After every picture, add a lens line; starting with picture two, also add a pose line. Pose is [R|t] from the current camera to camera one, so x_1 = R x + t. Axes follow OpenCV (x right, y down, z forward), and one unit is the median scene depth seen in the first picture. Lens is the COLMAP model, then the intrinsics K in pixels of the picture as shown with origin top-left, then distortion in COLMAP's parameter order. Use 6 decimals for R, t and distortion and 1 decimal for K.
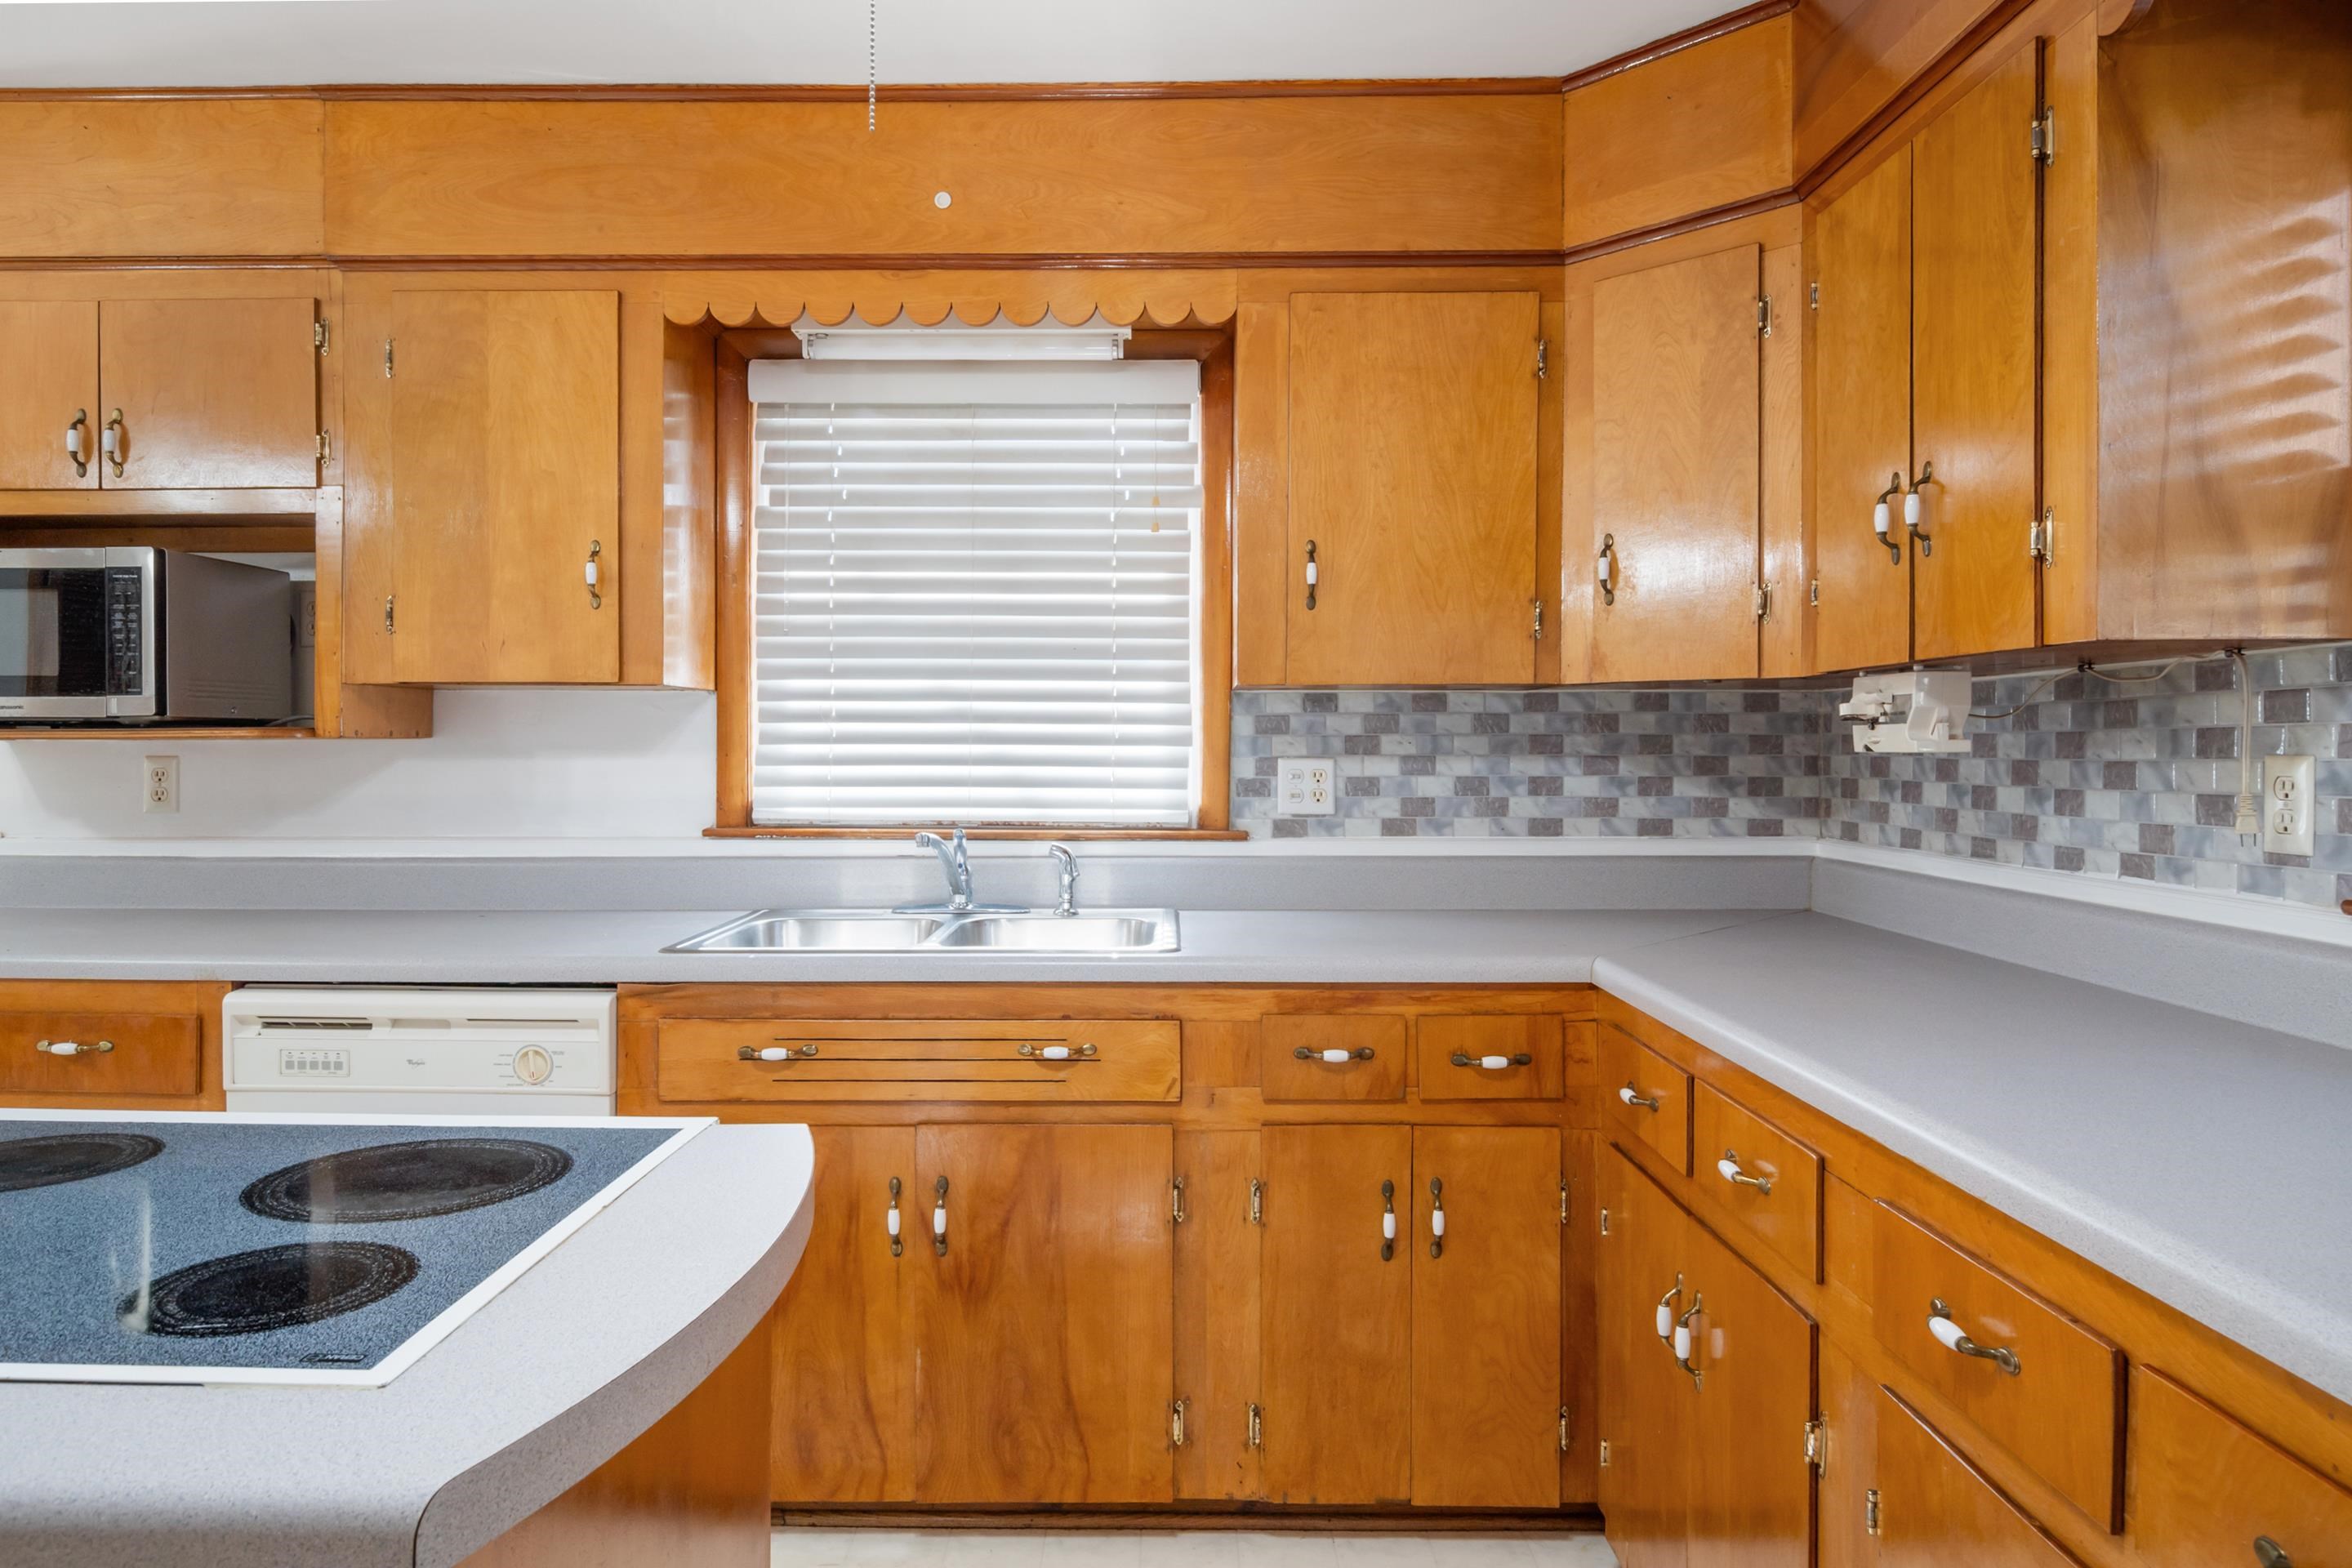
lens RADIAL K [[1404.3, 0, 1136.5], [0, 1404.3, 748.1], [0, 0, 1]] dist [0.001419, -0.001663]
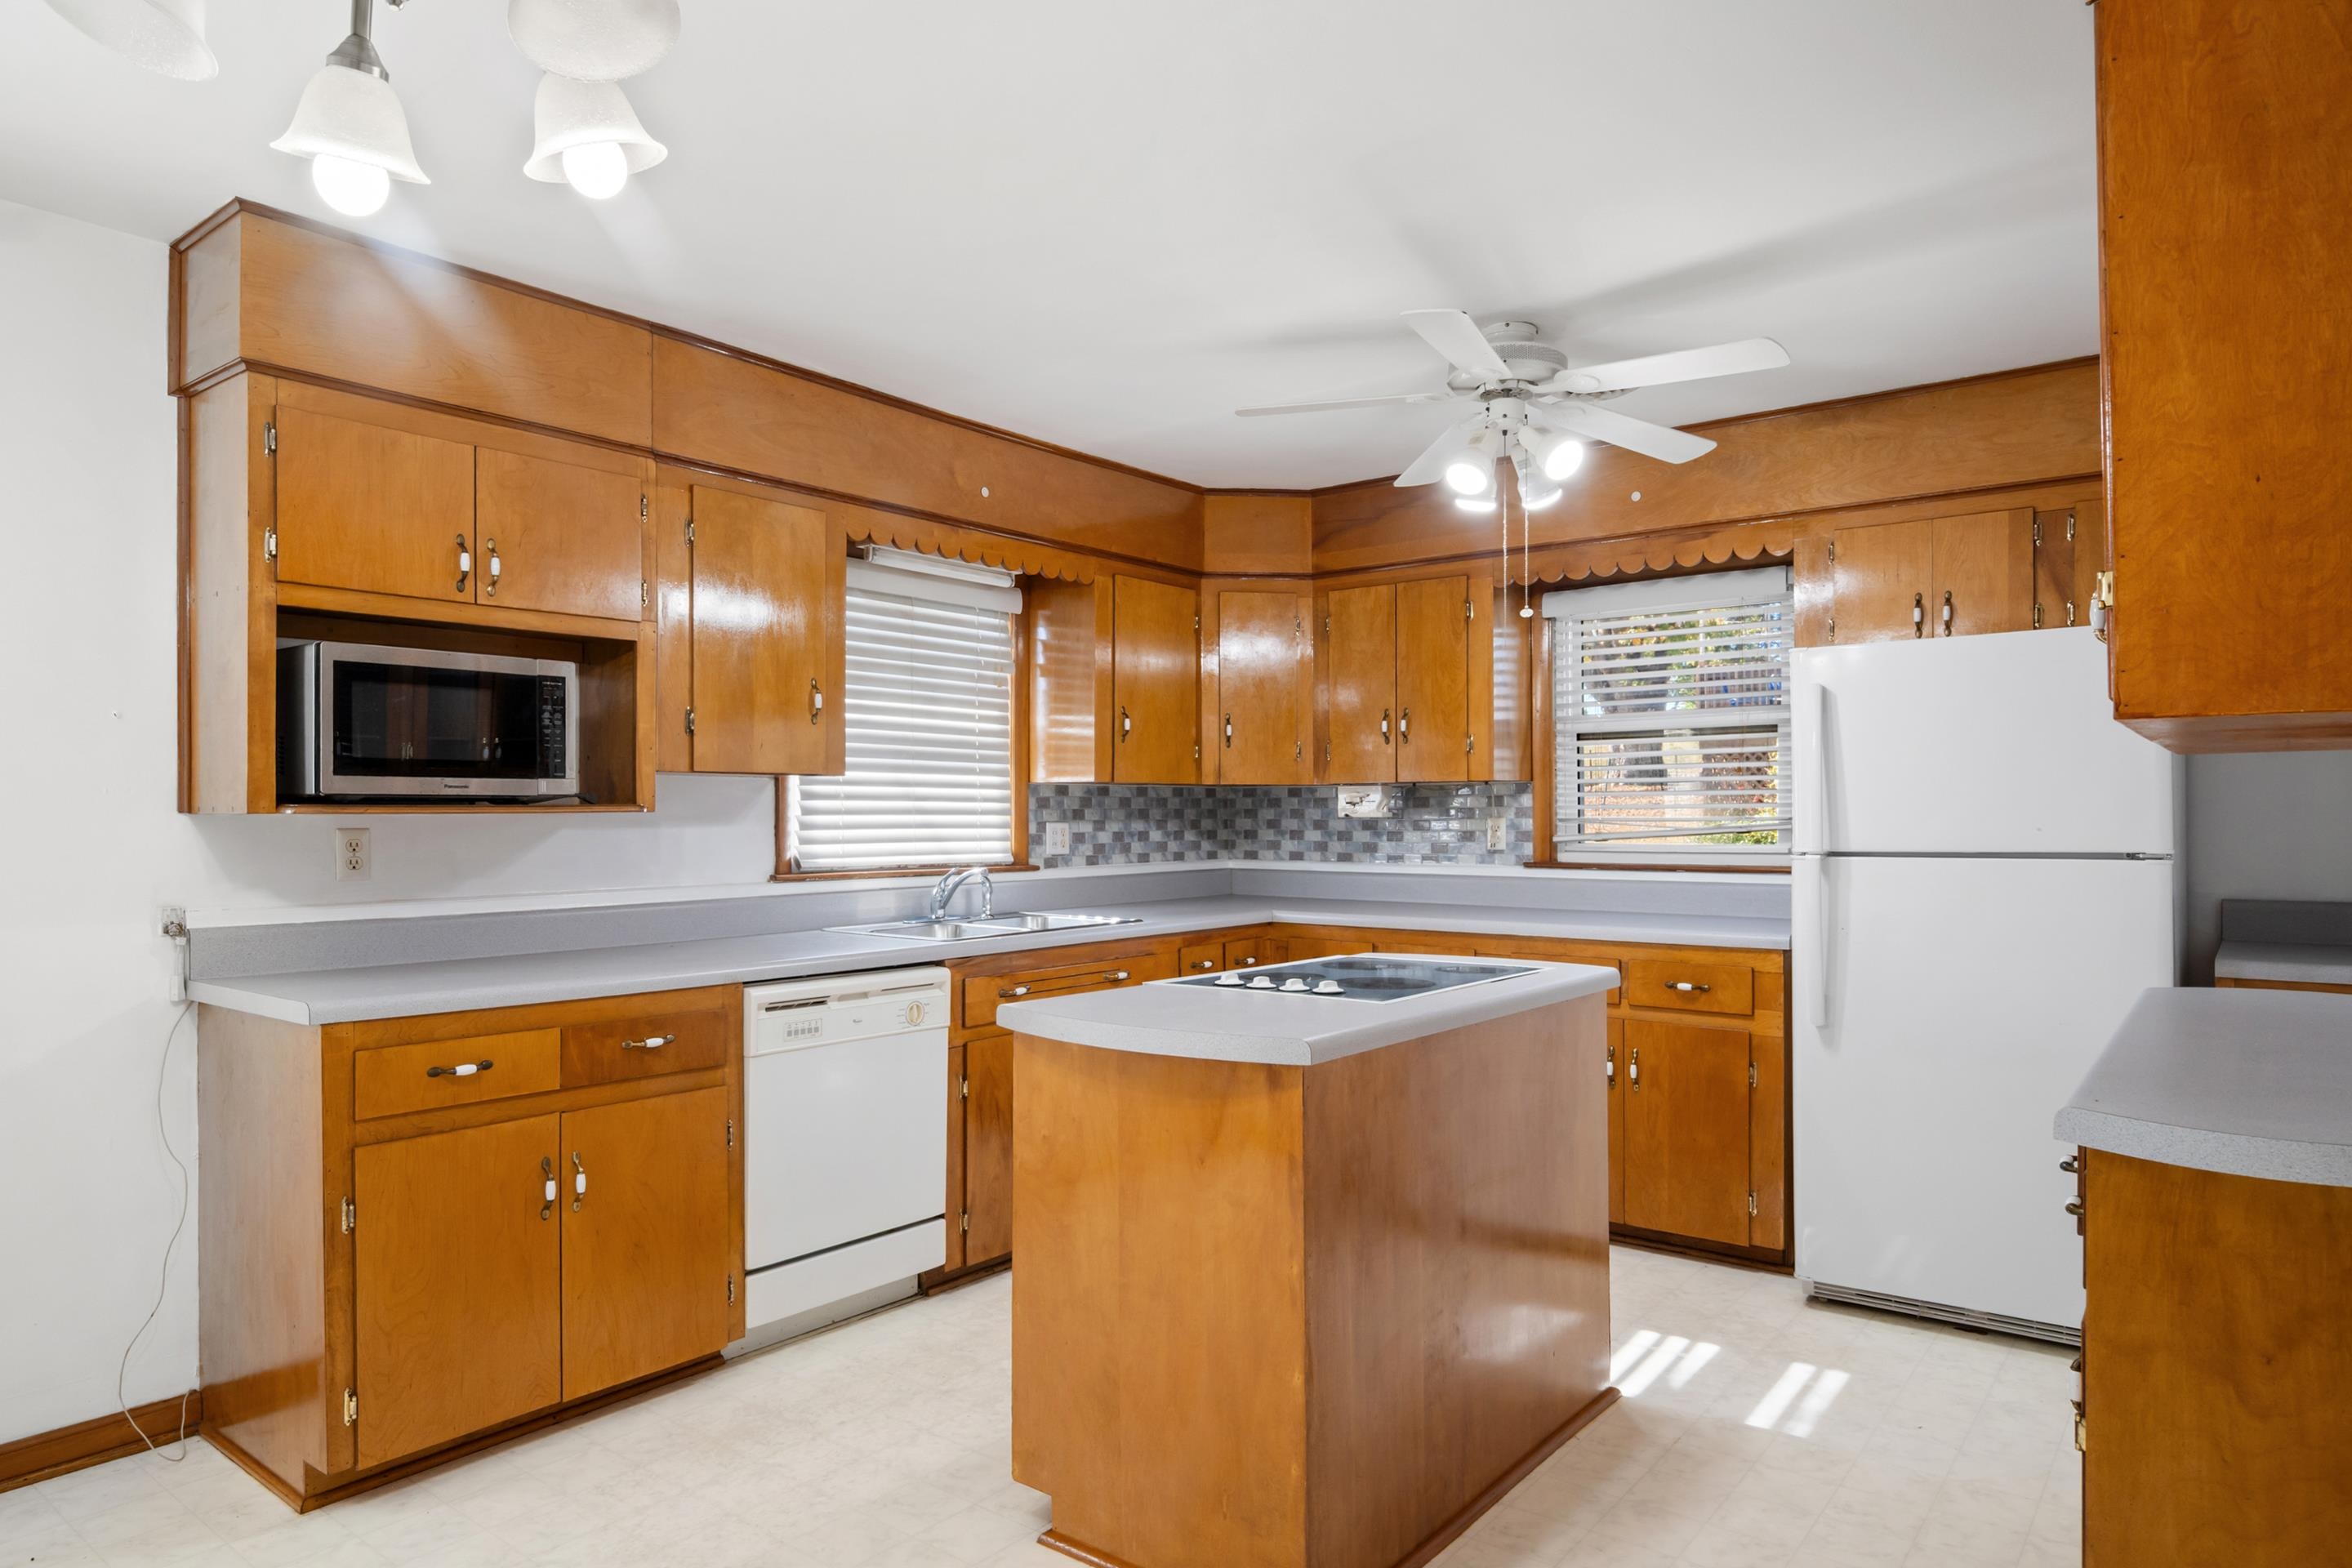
lens RADIAL K [[1412.0, 0, 1135.5], [0, 1412.0, 791.8], [0, 0, 1]] dist [0.002977, -0.000798]
pose [[0.618377, 0.009449, 0.785825, -1.388550], [0.003549, 0.999884, -0.014816, -0.005162], [-0.785874, 0.011951, 0.618271, -0.188953]]
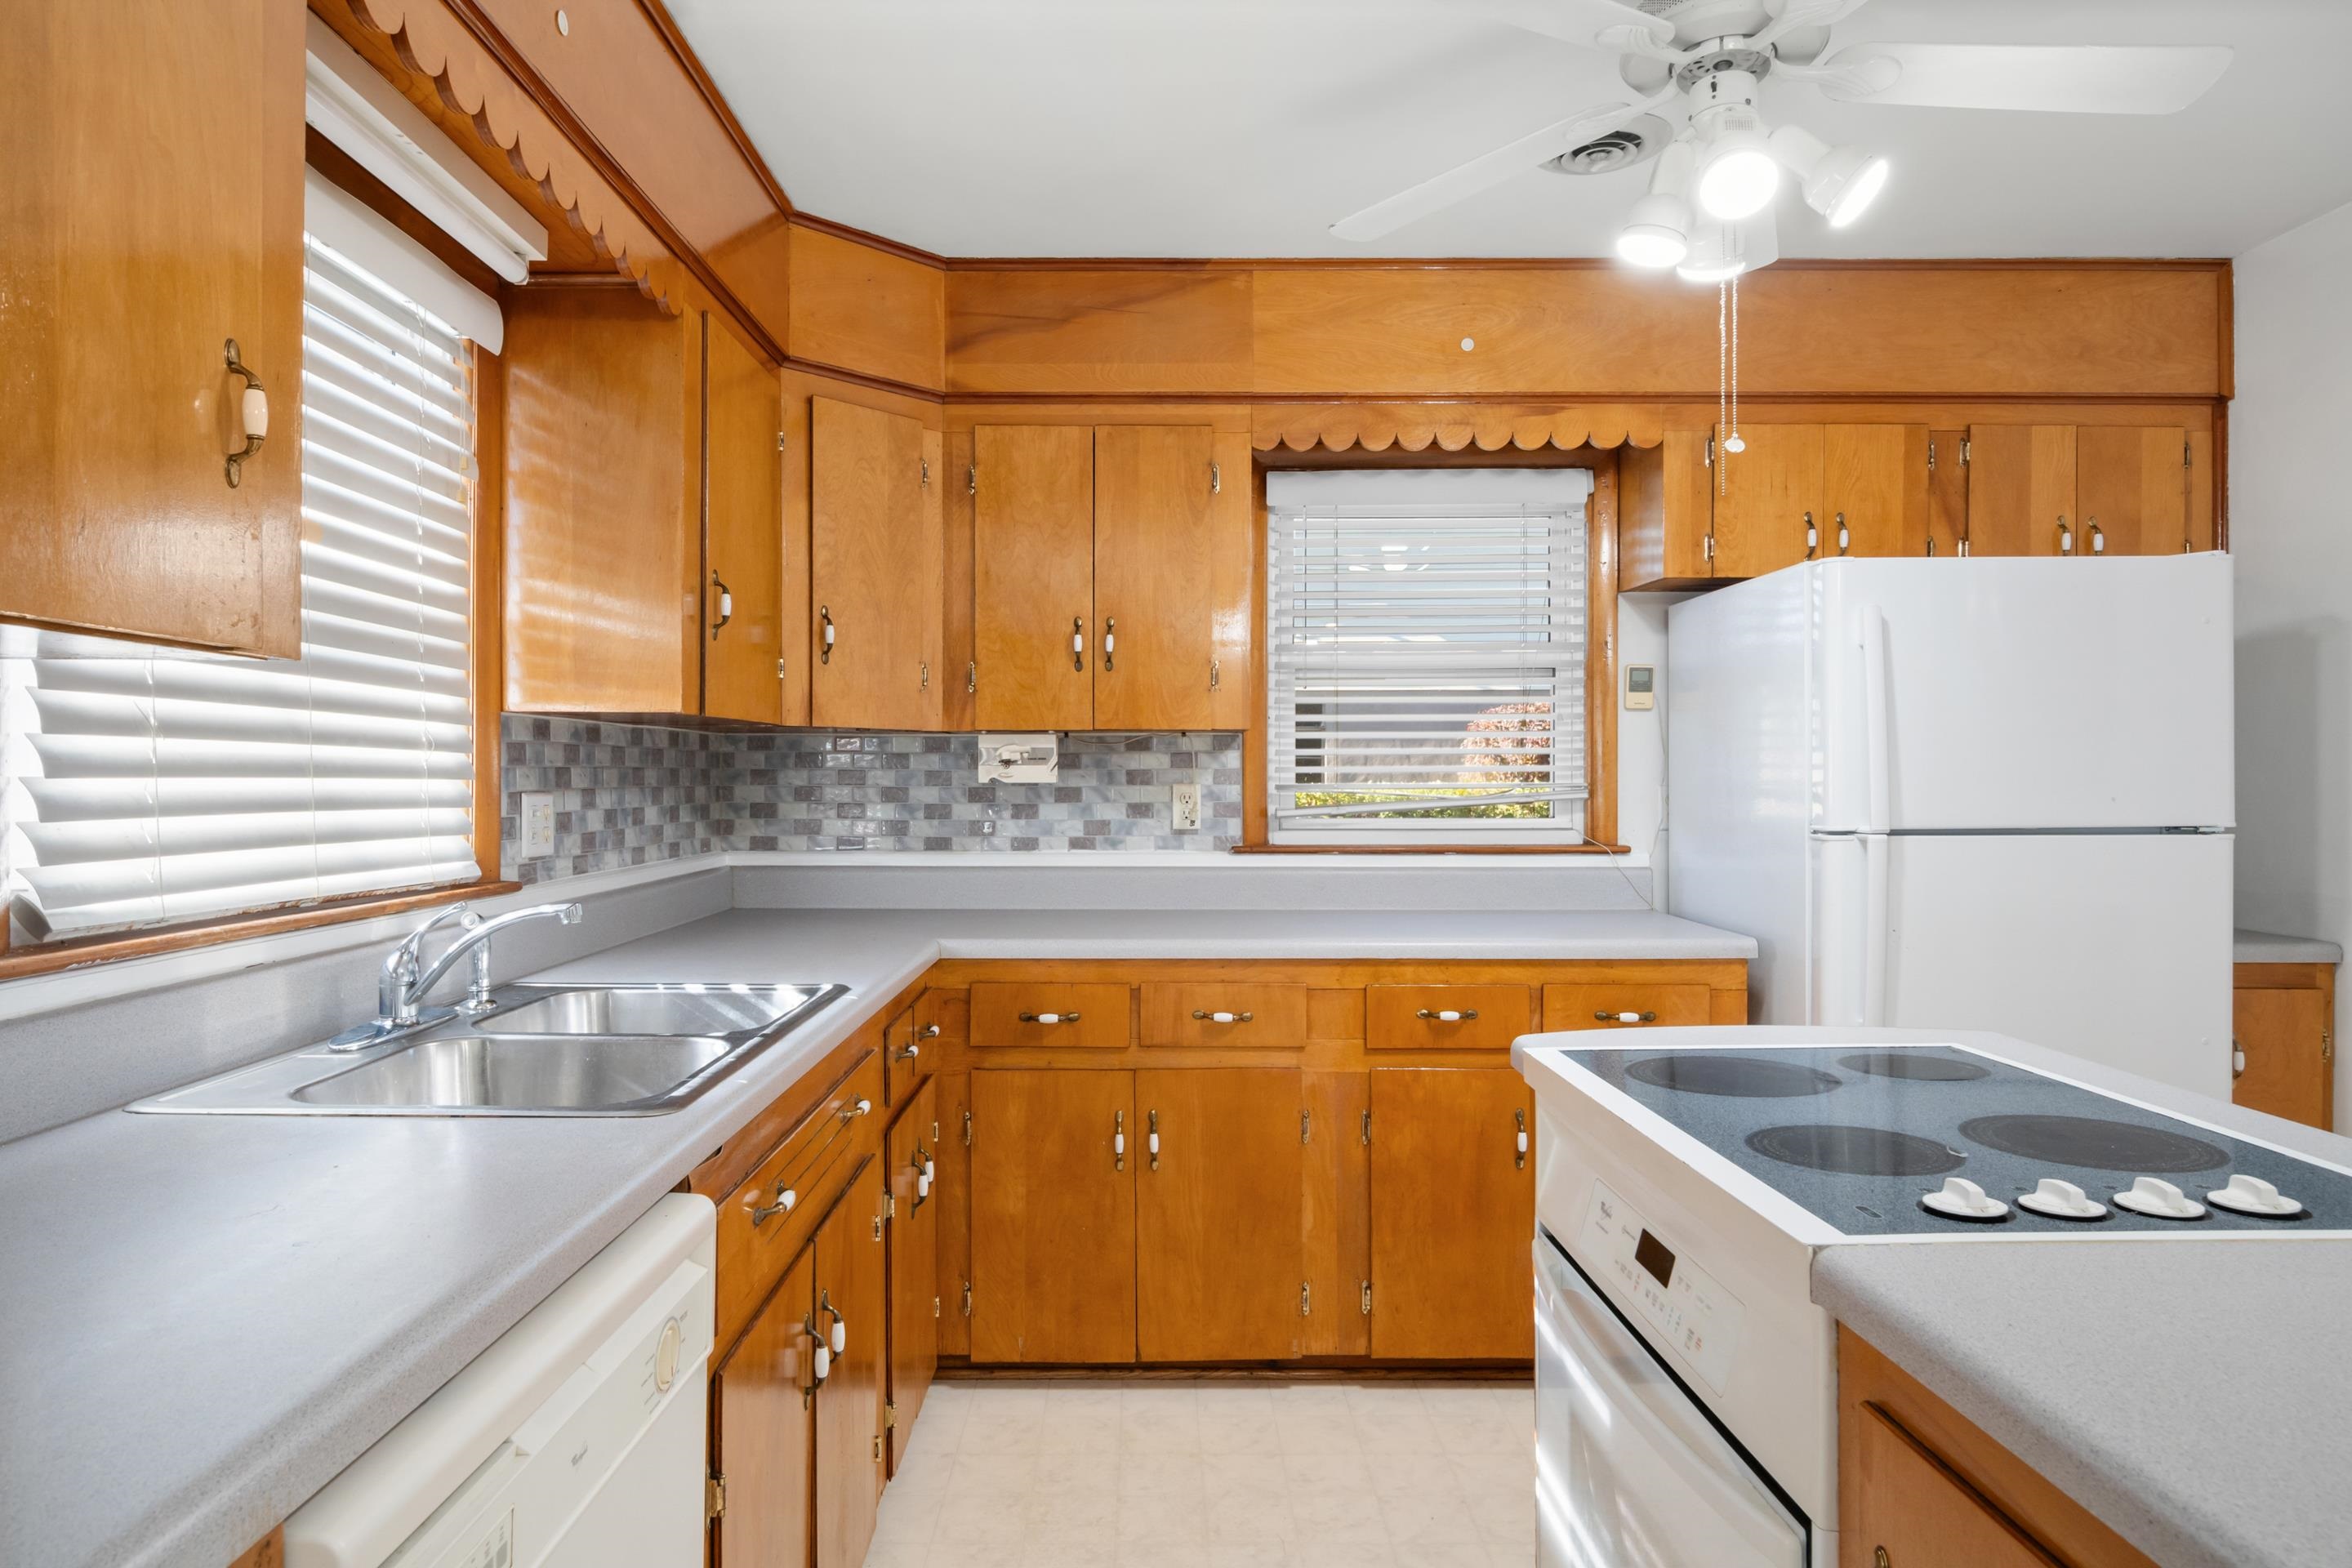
lens RADIAL K [[1394.0, 0, 1152.8], [0, 1394.0, 787.5], [0, 0, 1]] dist [0.010879, -0.024038]
pose [[-0.018132, -0.008260, 0.999801, -0.880367], [-0.000427, 0.999966, 0.008254, -0.004149], [-0.999836, -0.000277, -0.018135, 0.728568]]
